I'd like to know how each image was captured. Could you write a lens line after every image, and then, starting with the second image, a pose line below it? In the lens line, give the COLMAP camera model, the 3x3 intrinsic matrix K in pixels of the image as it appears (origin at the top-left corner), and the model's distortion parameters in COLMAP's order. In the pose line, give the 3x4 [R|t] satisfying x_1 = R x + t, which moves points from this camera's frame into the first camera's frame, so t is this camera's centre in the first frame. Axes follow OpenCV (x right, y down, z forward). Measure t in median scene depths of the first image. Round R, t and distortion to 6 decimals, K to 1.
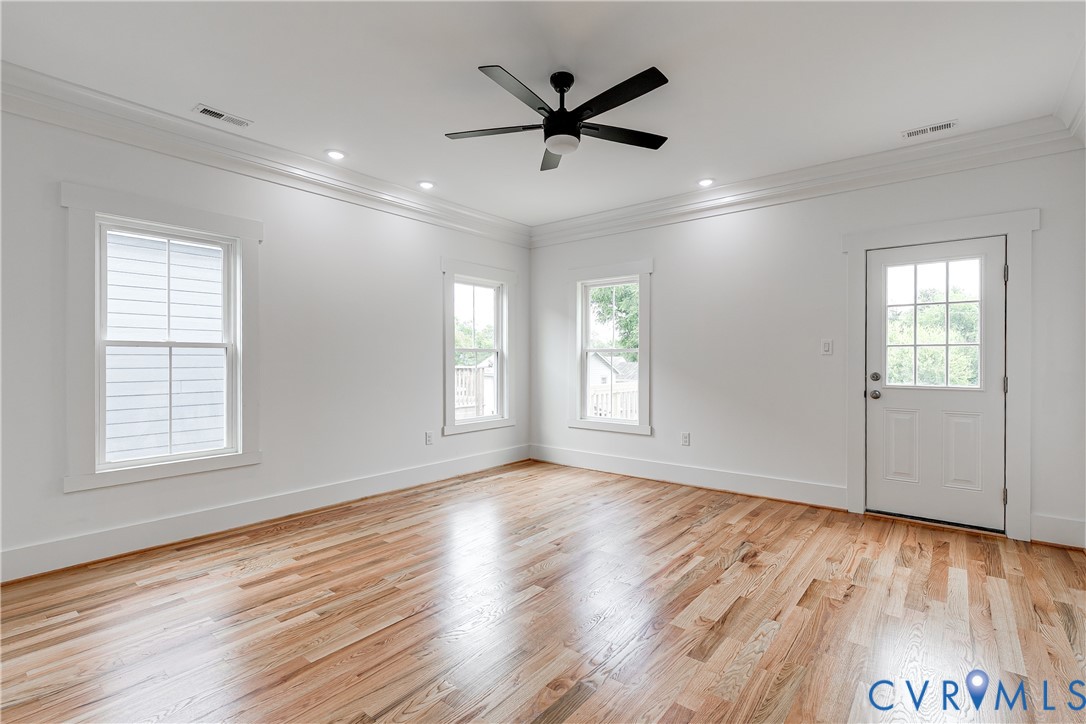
lens RADIAL K [[501.3, 0, 543.0], [0, 501.3, 362.0], [0, 0, 1]] dist [0.001988, -0.000032]
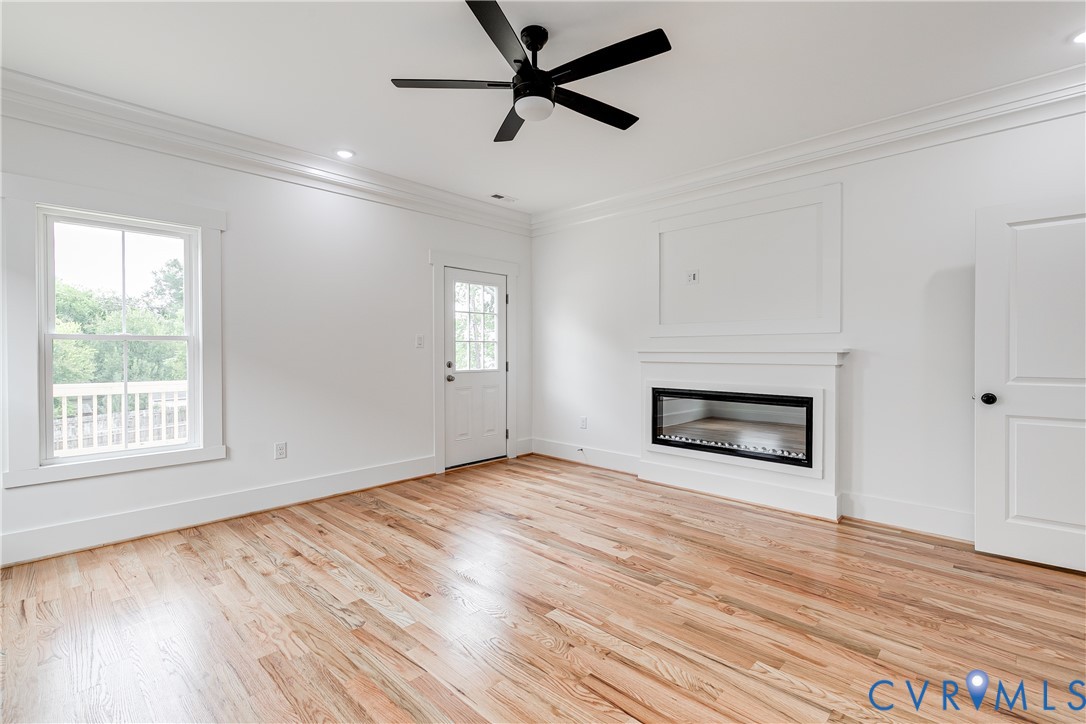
lens RADIAL K [[490.4, 0, 543.0], [0, 490.4, 362.0], [0, 0, 1]] dist [0.004576, -0.000113]
pose [[0.093115, -0.024292, 0.995359, -0.599594], [0.008410, 0.999686, 0.023610, -0.005839], [-0.995620, 0.006173, 0.093290, 0.655944]]
